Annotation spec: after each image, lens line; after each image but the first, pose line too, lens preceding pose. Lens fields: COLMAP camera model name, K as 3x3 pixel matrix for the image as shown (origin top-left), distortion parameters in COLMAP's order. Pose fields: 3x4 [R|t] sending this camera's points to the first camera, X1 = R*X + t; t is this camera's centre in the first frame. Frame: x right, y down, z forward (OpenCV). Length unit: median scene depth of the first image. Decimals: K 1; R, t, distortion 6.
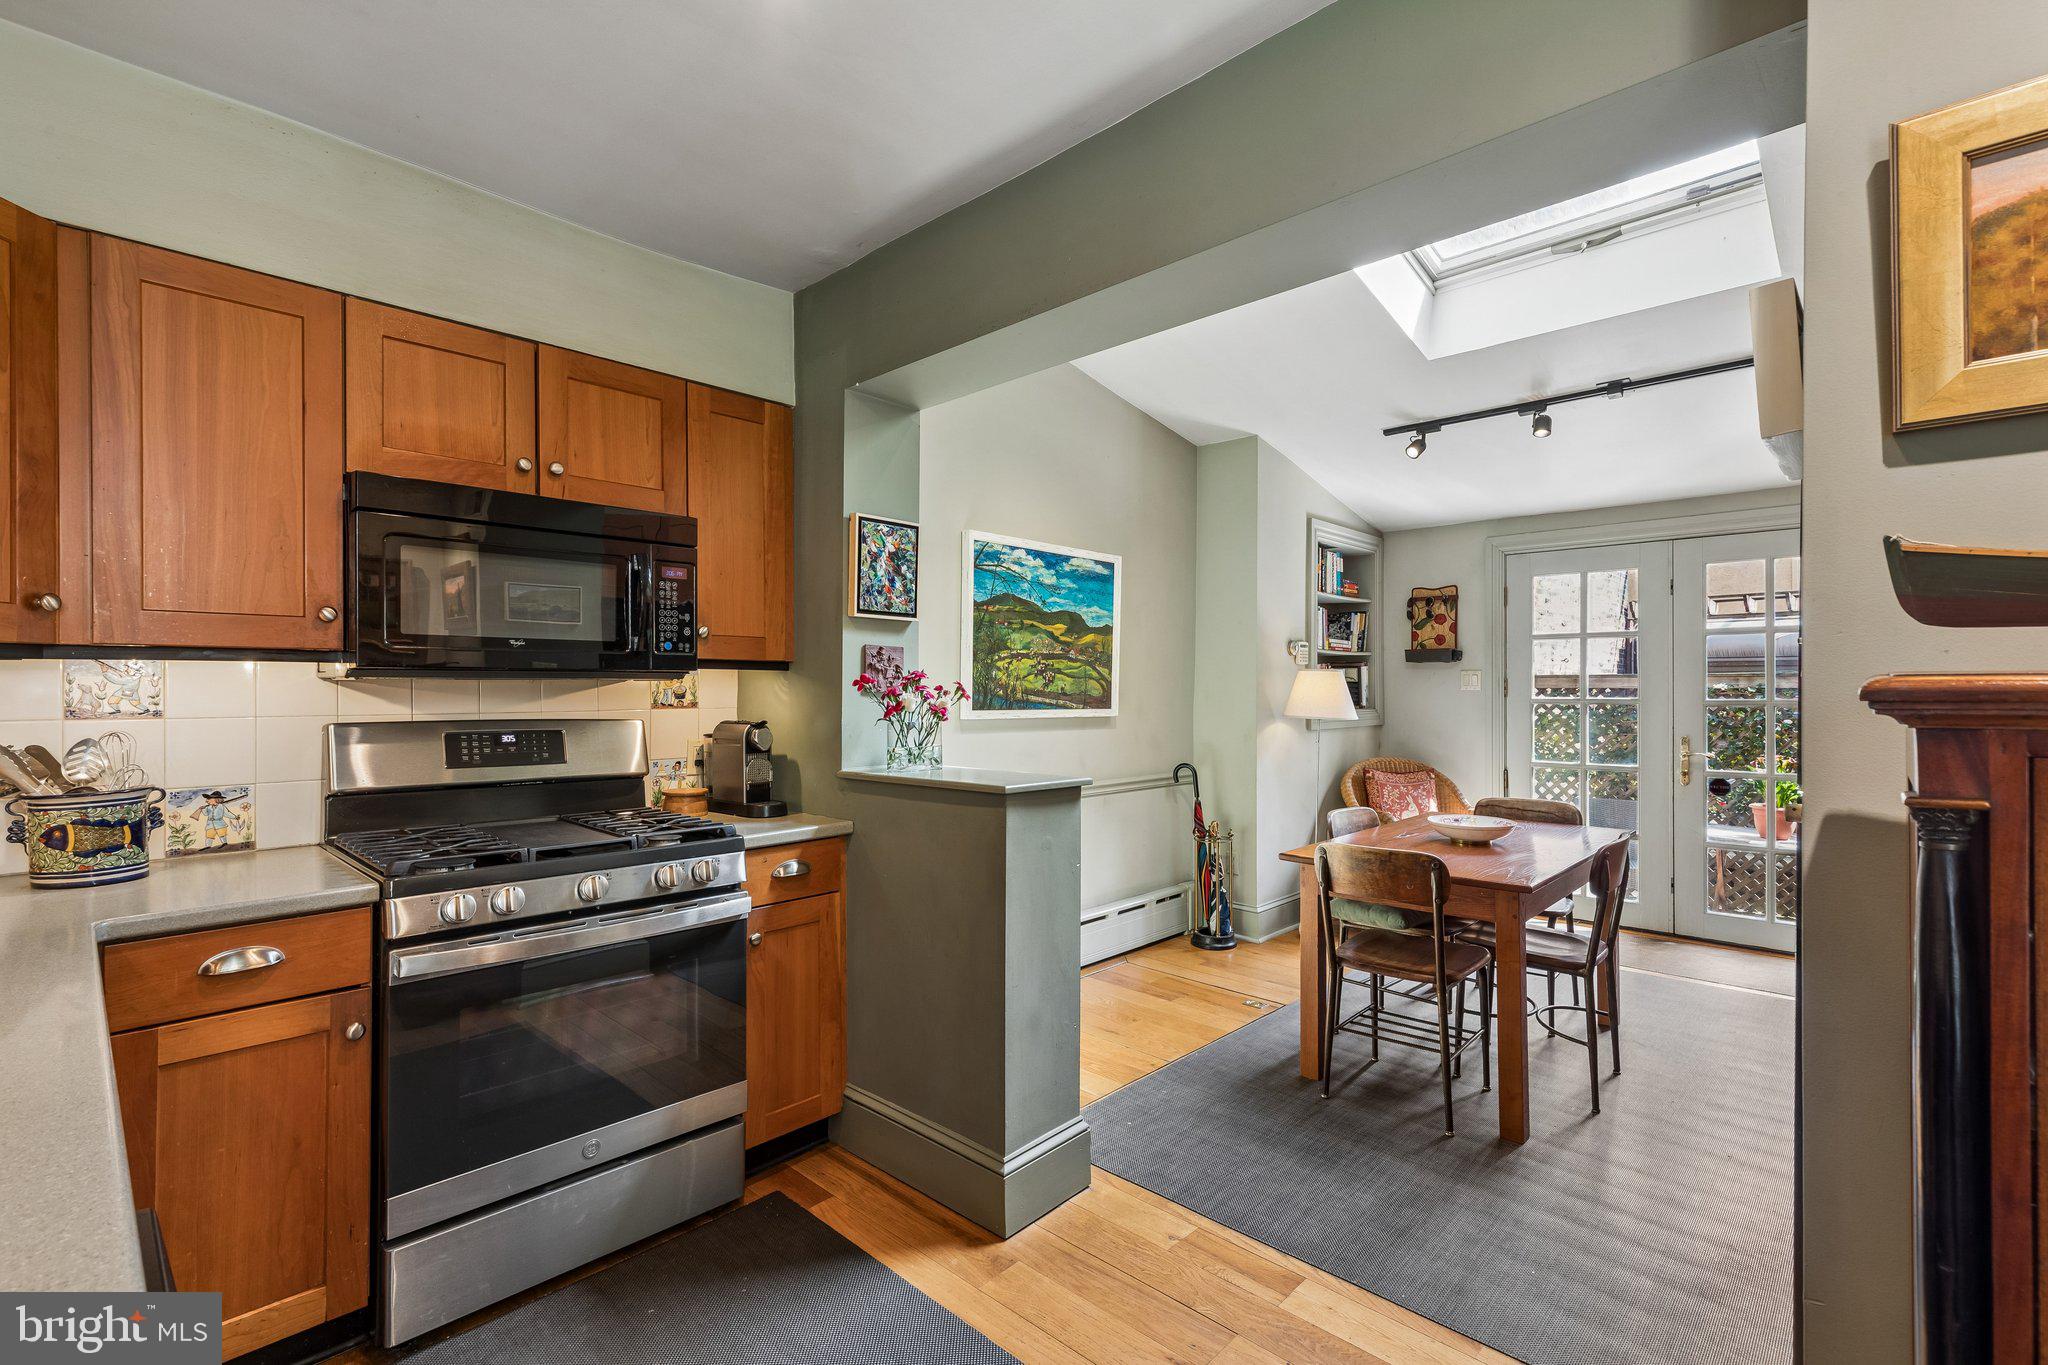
lens RADIAL K [[925.0, 0, 1022.2], [0, 925.0, 693.6], [0, 0, 1]] dist [0.004887, 0.000045]
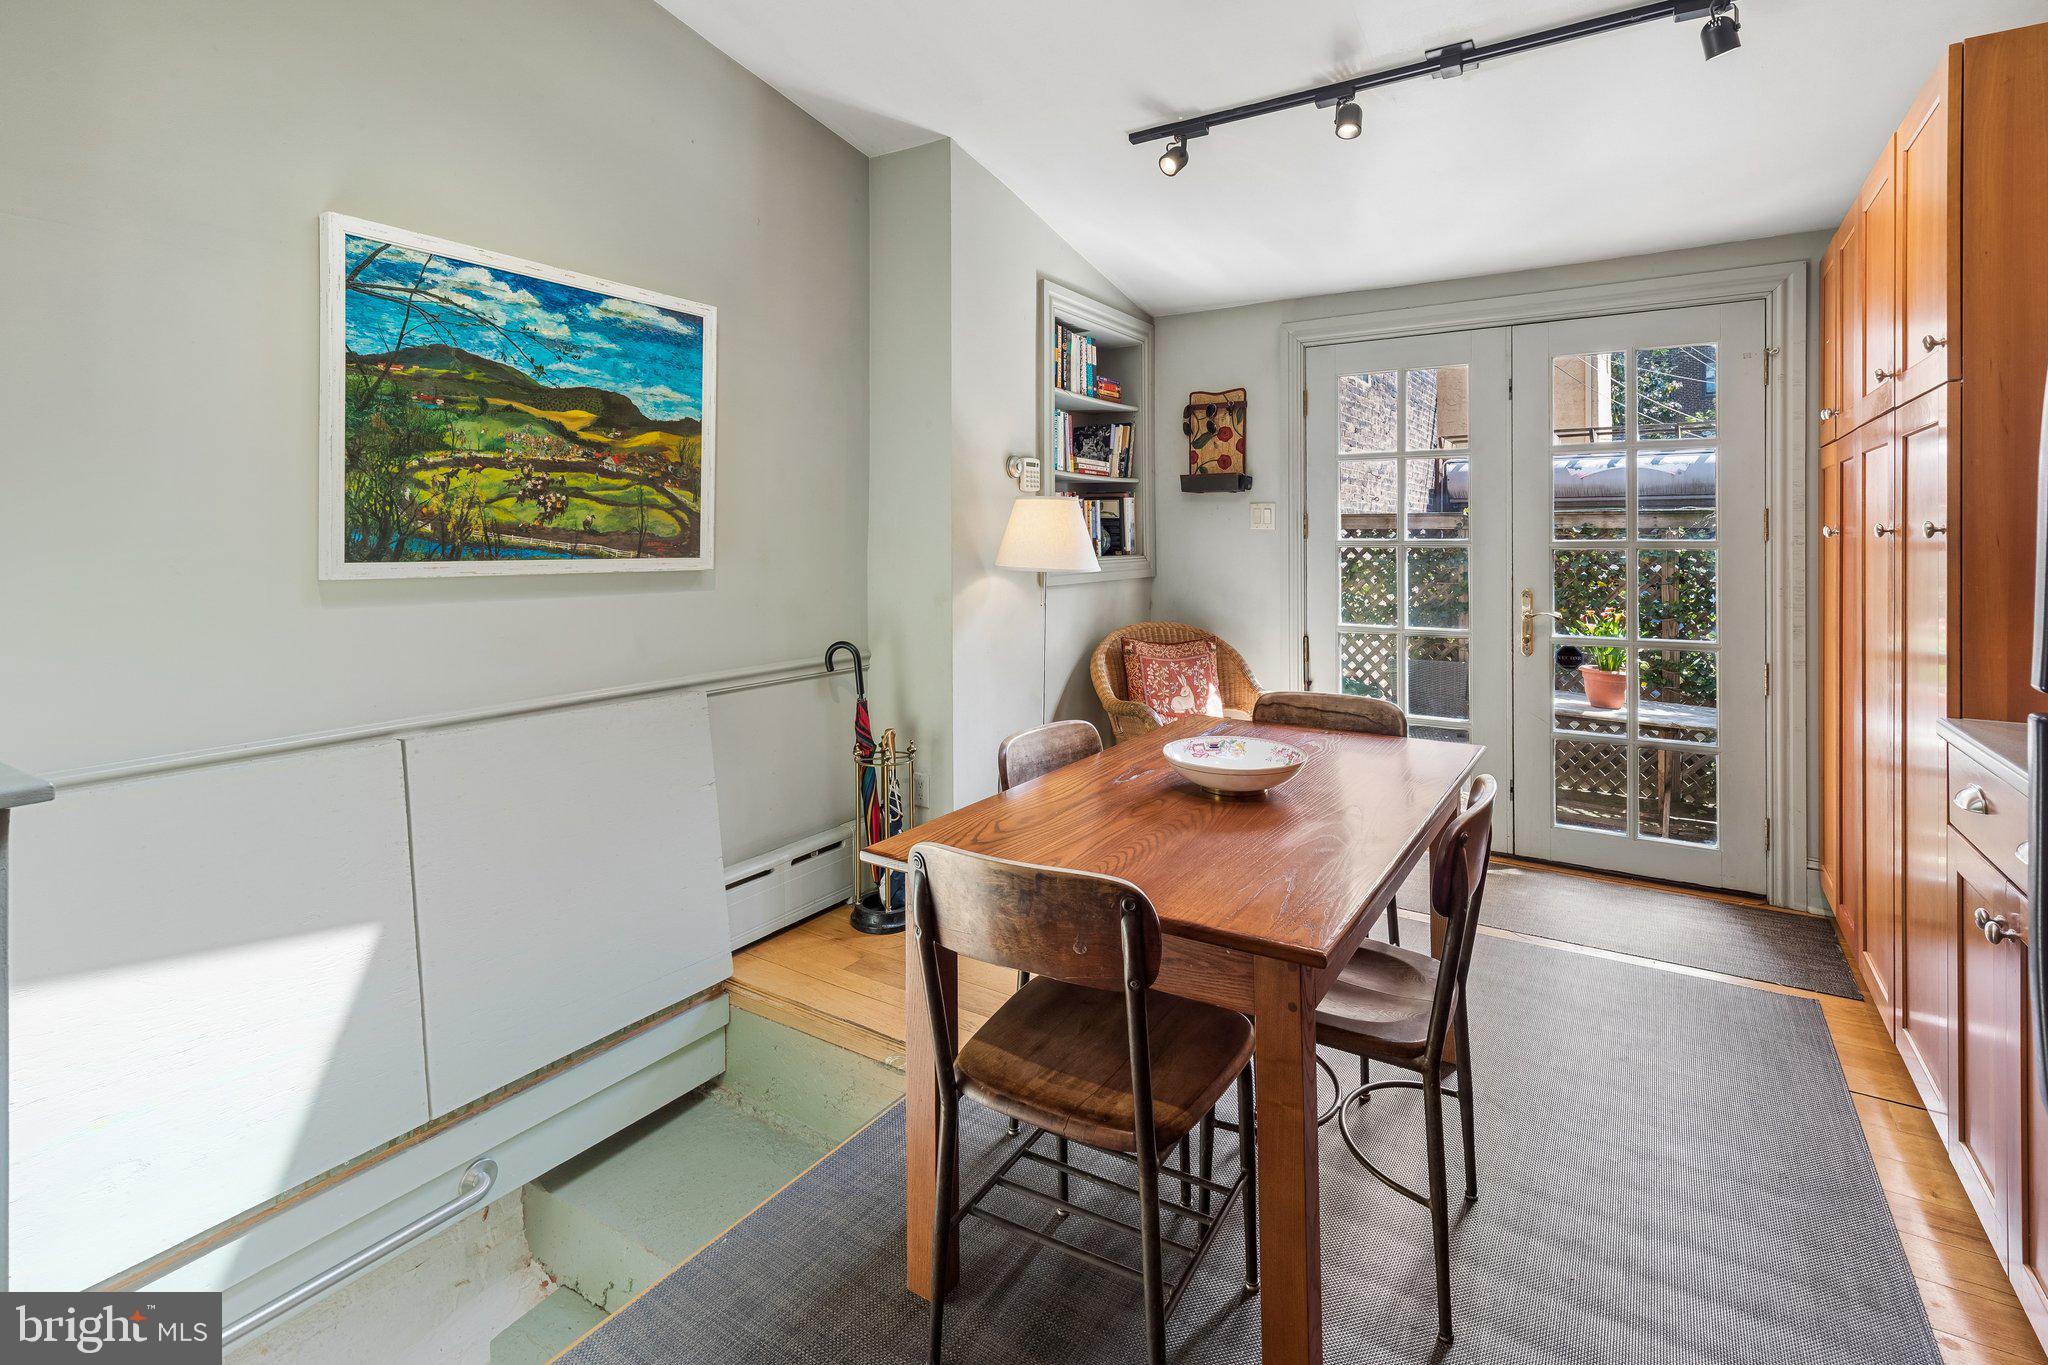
lens RADIAL K [[974.0, 0, 1034.1], [0, 974.0, 539.8], [0, 0, 1]] dist [0.011297, -0.000336]
pose [[0.980953, -0.002314, 0.194233, 0.191816], [0.002437, 0.999997, -0.000393, 0.005693], [-0.194232, 0.000859, 0.980955, 0.337345]]
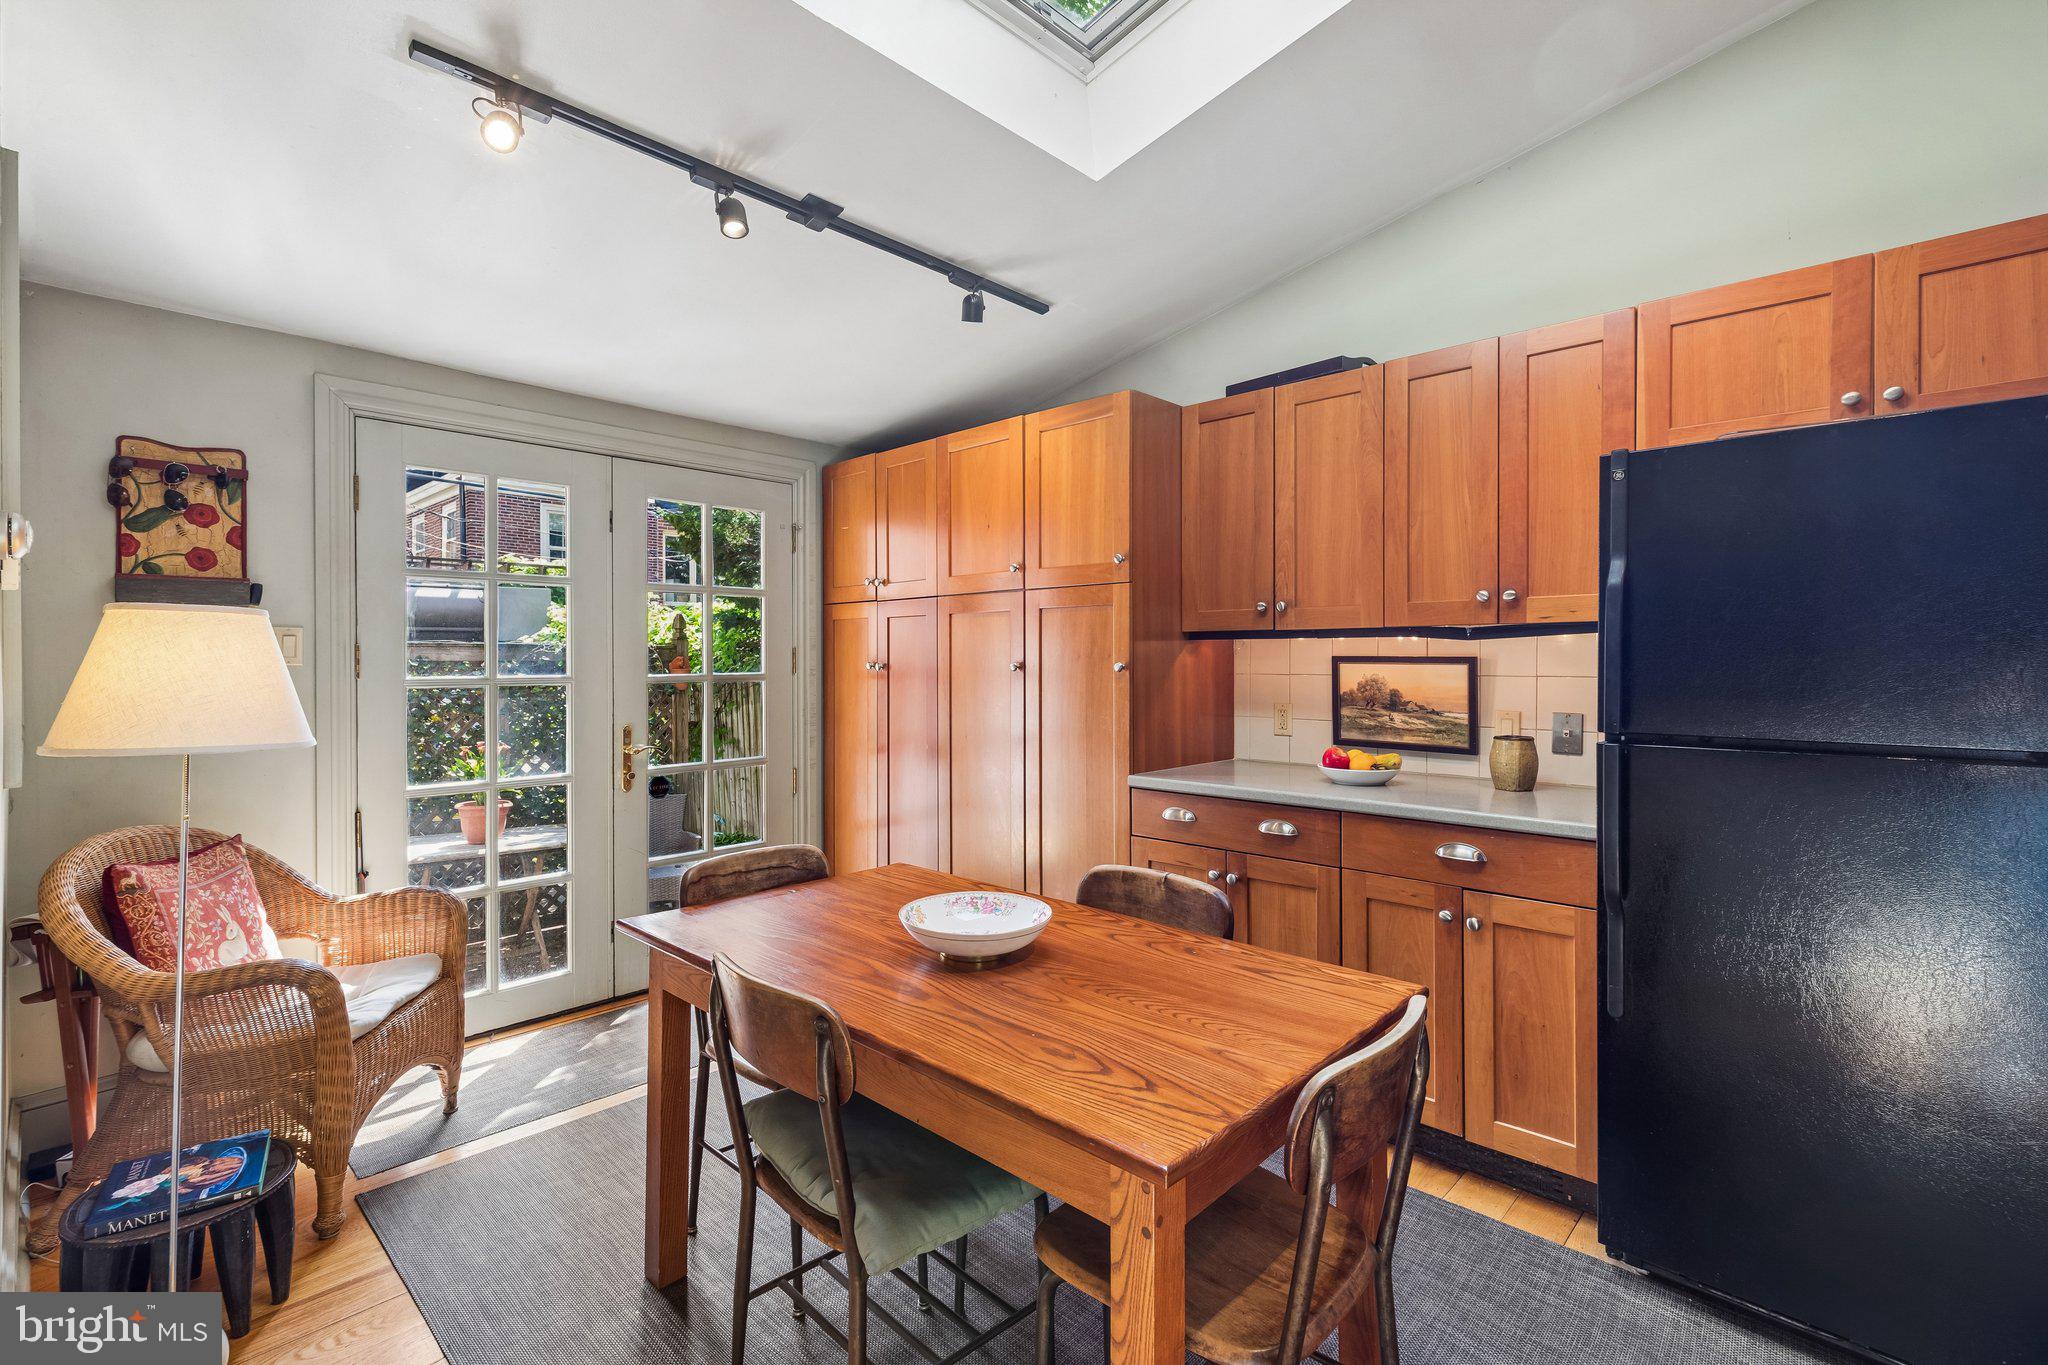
lens RADIAL K [[925.0, 0, 1027.4], [0, 925.0, 663.5], [0, 0, 1]] dist [0.004887, 0.000045]
pose [[-0.009654, -0.004864, 0.999942, -0.031711], [0.009594, 0.999942, 0.004956, -0.004480], [-0.999907, 0.009641, -0.009606, 0.753037]]
